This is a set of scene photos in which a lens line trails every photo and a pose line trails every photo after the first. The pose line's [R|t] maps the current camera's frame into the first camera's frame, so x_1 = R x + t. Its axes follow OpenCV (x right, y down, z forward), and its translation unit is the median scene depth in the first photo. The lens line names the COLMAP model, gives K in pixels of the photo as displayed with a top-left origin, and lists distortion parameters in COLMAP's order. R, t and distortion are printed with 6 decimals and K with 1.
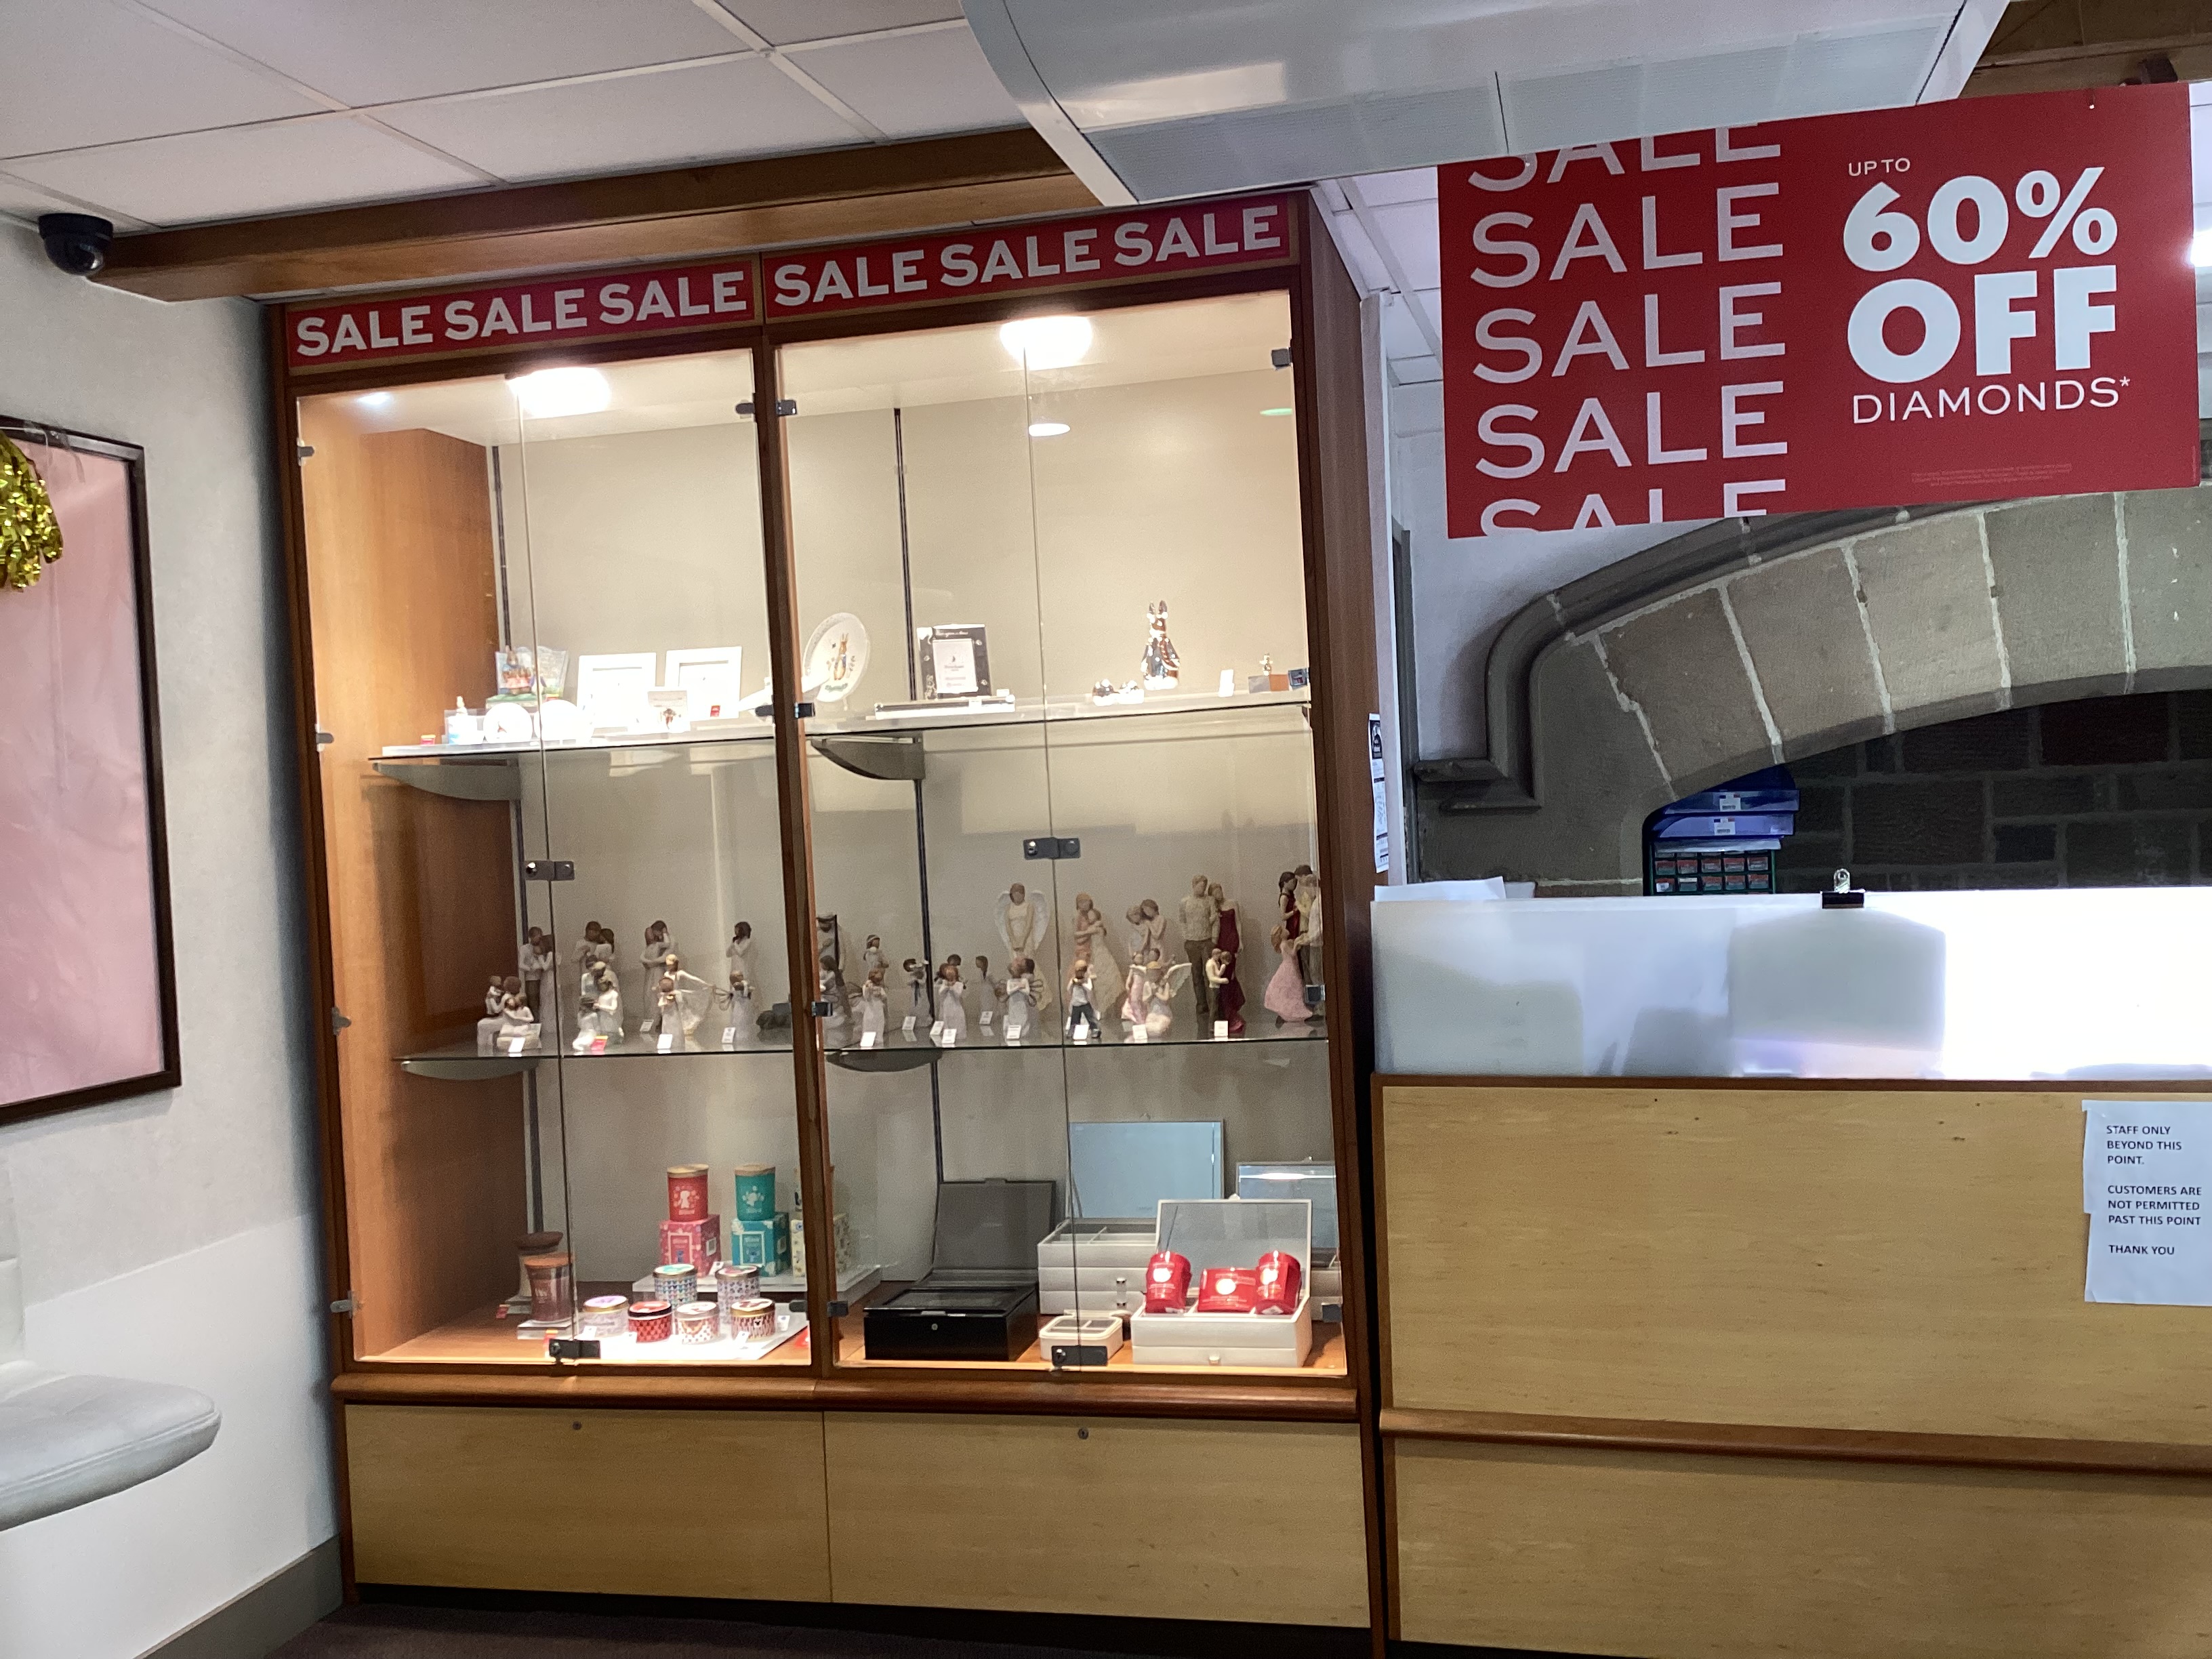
lens RADIAL K [[1977.6, 0, 1106.0], [0, 1977.6, 829.5], [0, 0, 1]] dist [0.106050, -0.172979]
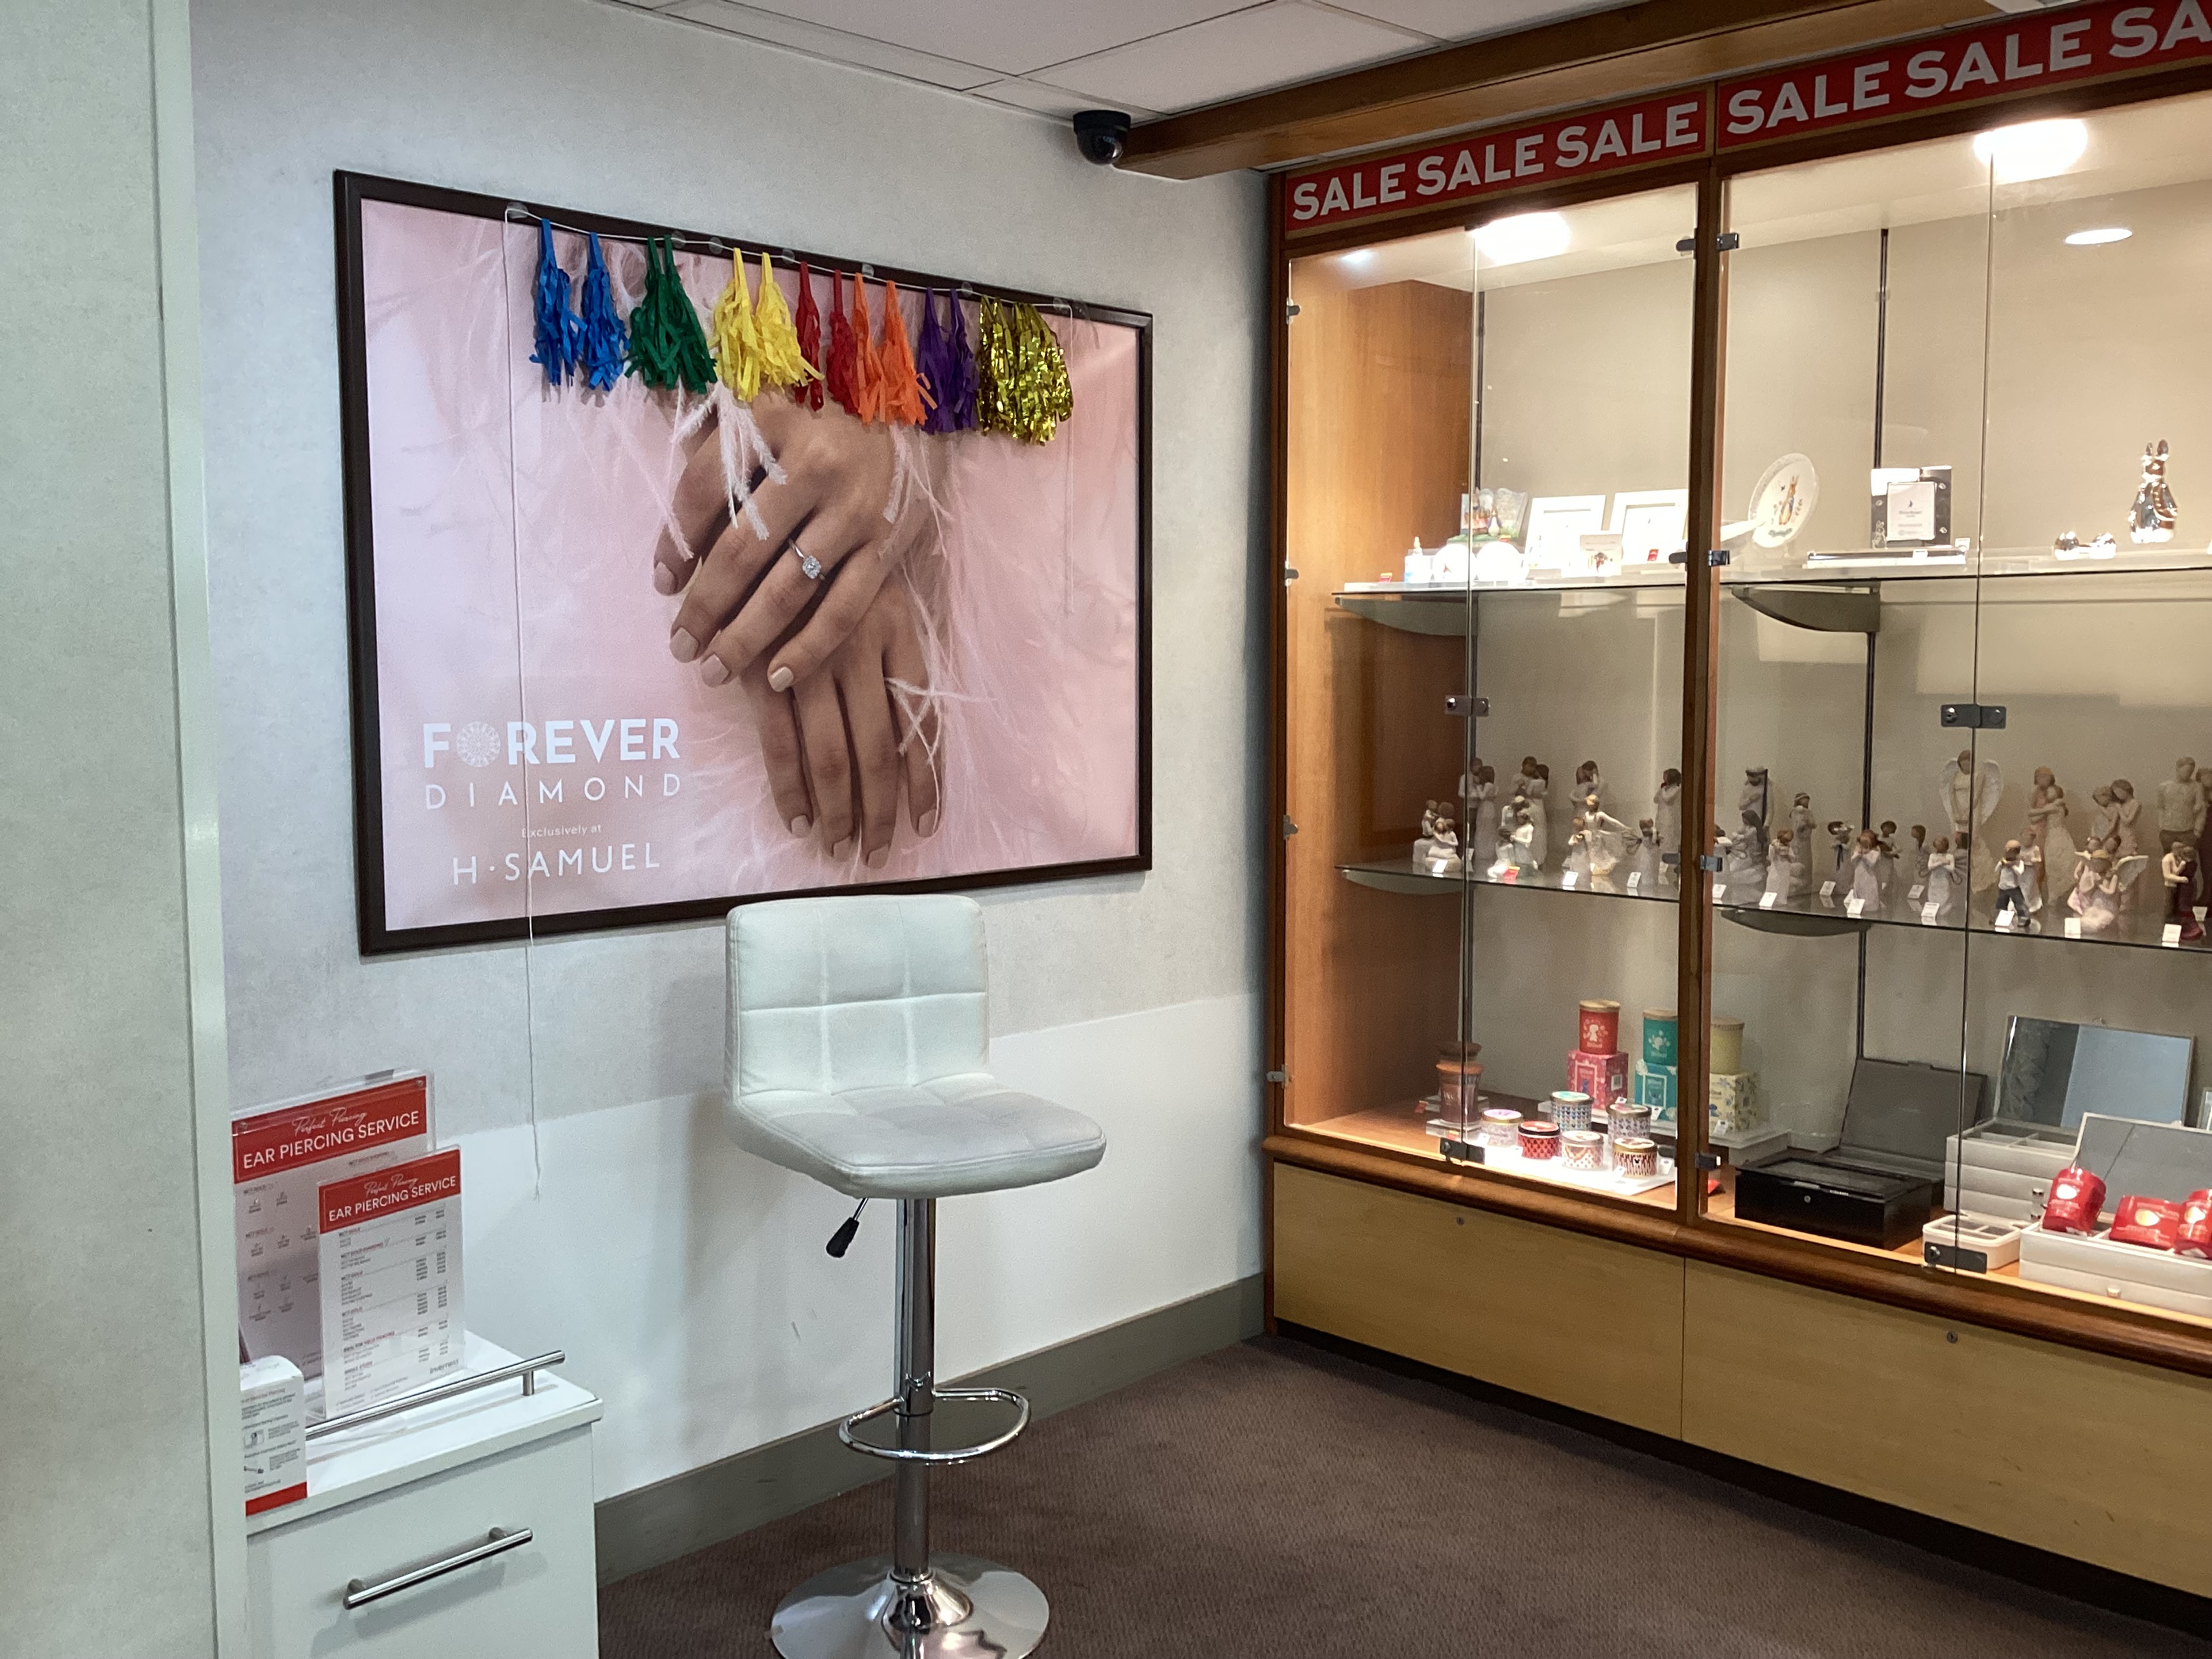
lens RADIAL K [[1982.1, 0, 1109.7], [0, 1982.1, 821.5], [0, 0, 1]] dist [0.130305, -0.234050]
pose [[0.858146, 0.093577, -0.504806, 0.097138], [-0.052479, 0.994087, 0.095065, -0.008952], [0.510717, -0.055088, 0.857982, -0.007919]]
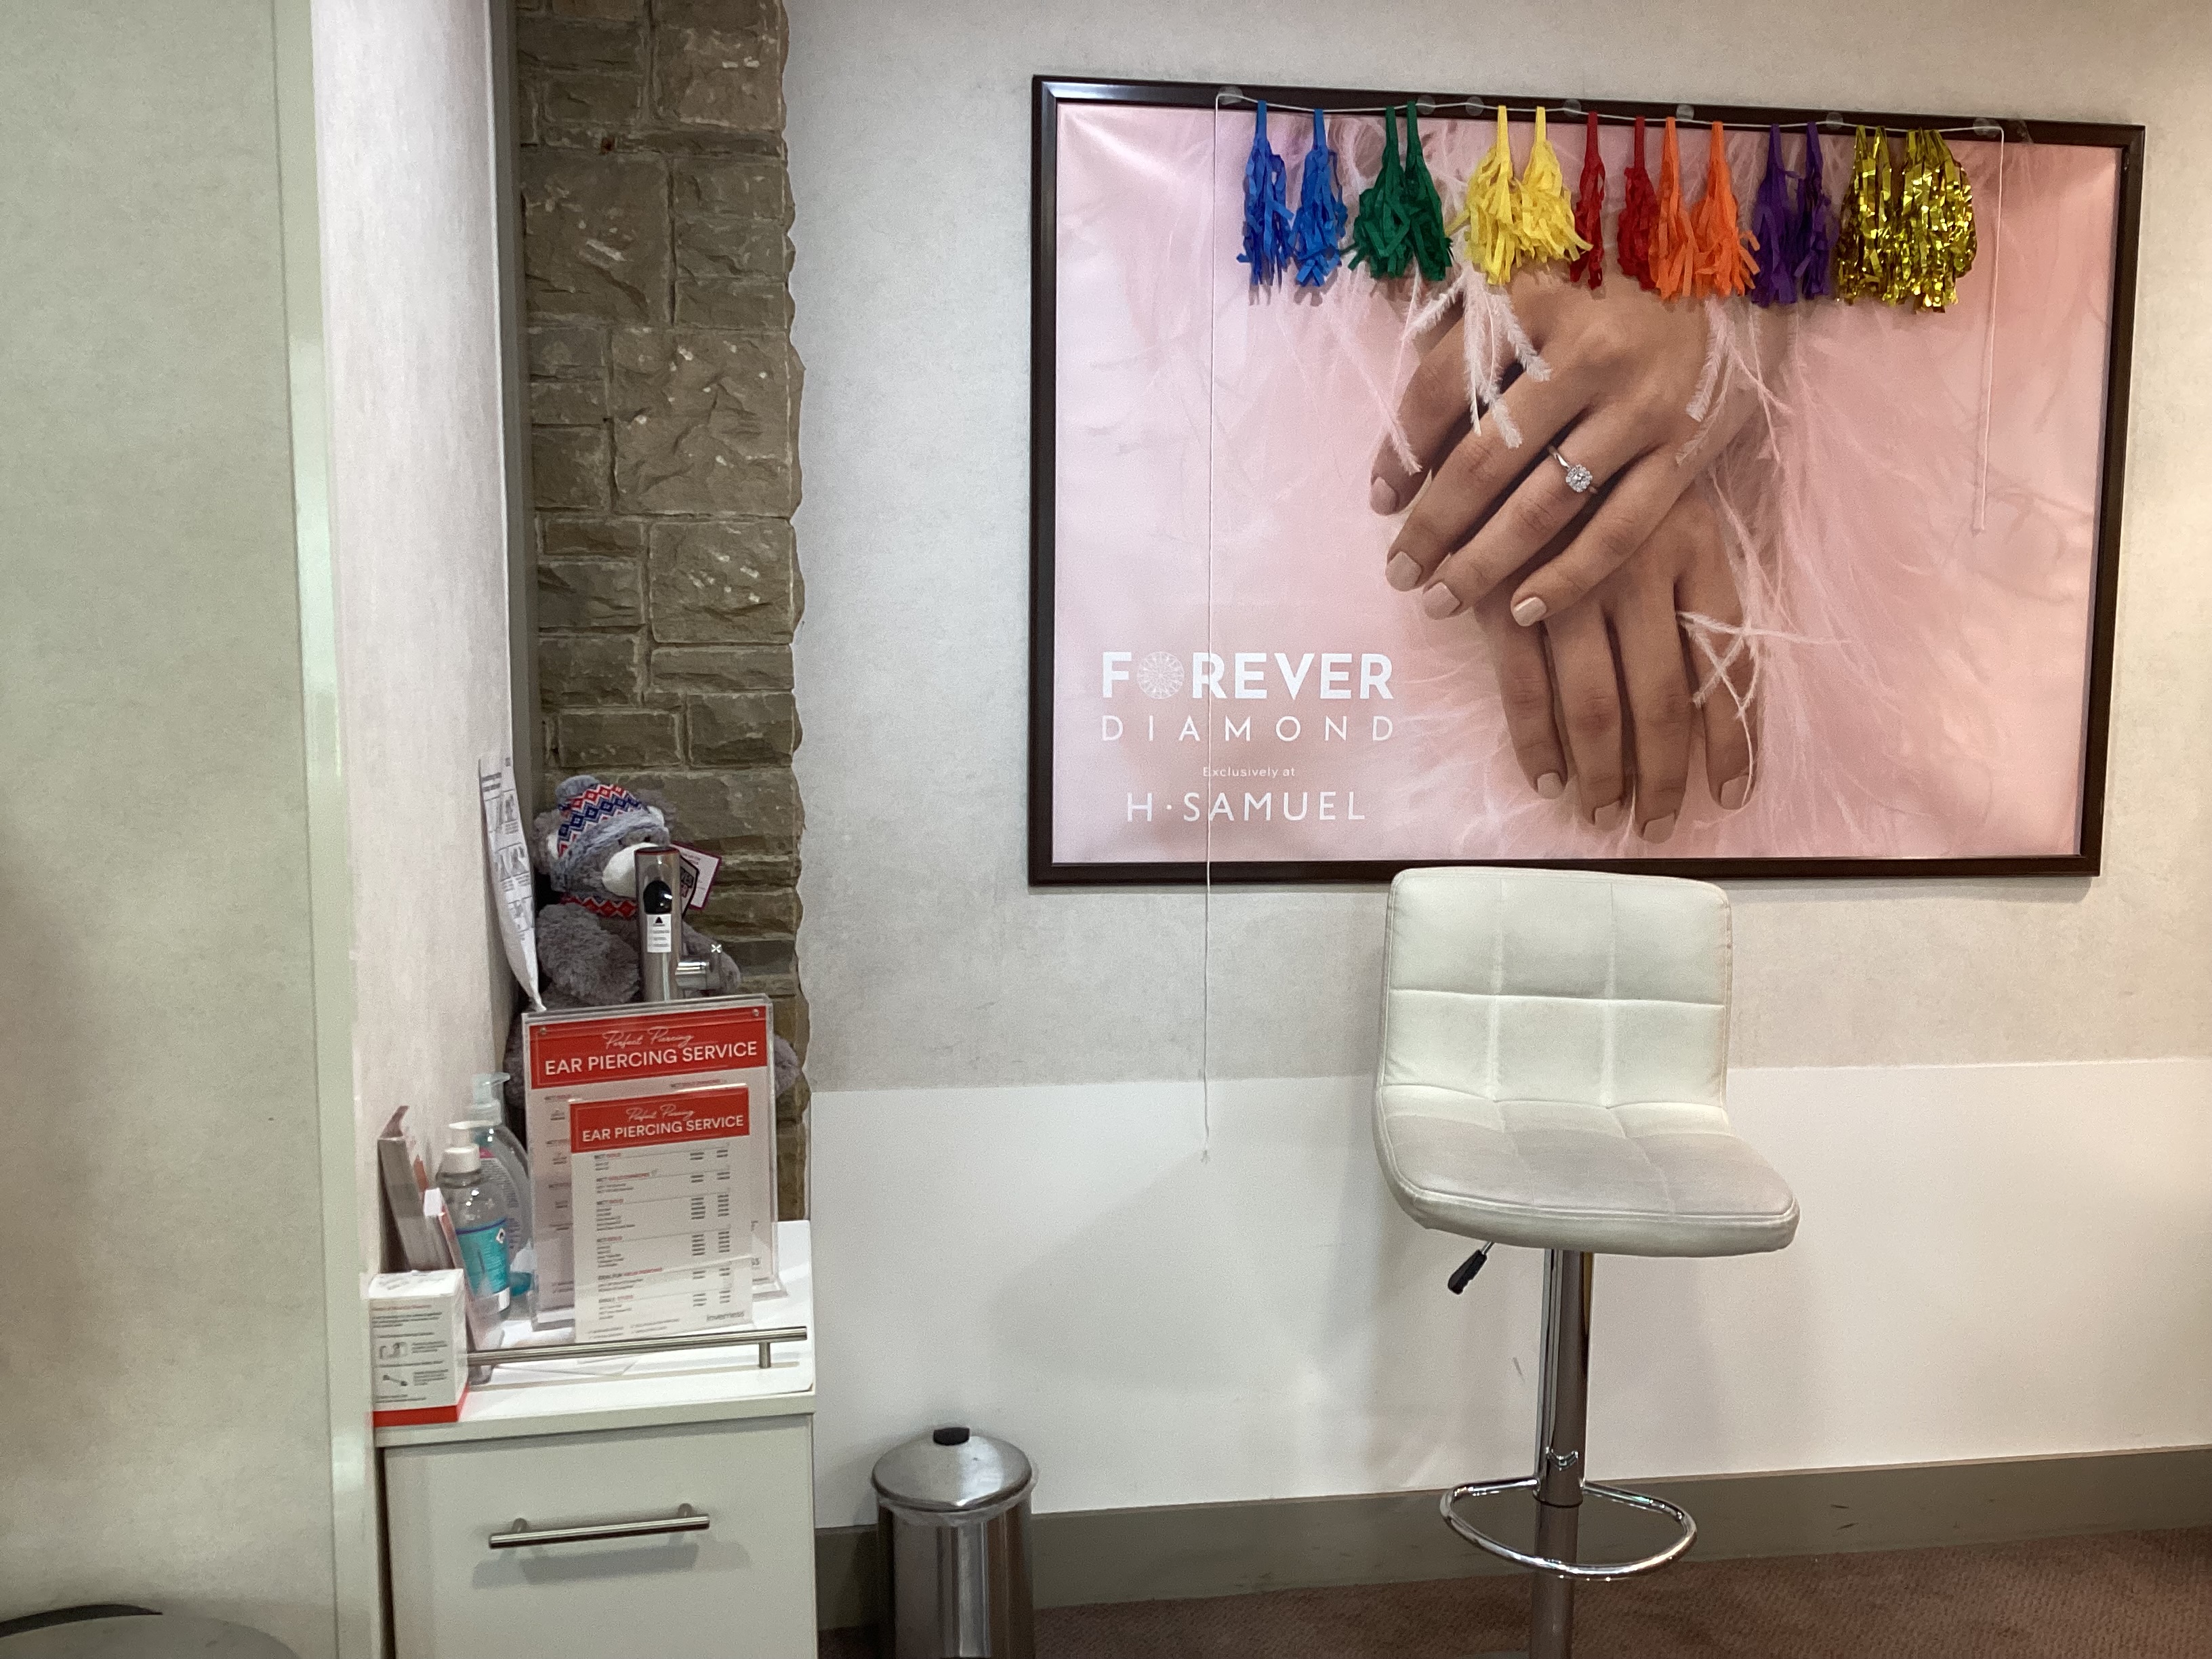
lens RADIAL K [[1982.1, 0, 1109.7], [0, 1982.1, 821.5], [0, 0, 1]] dist [0.130305, -0.234050]
pose [[0.389726, 0.149950, -0.908641, 0.159762], [-0.044919, 0.988576, 0.143875, -0.002895], [0.919835, -0.015257, 0.392009, 0.242026]]
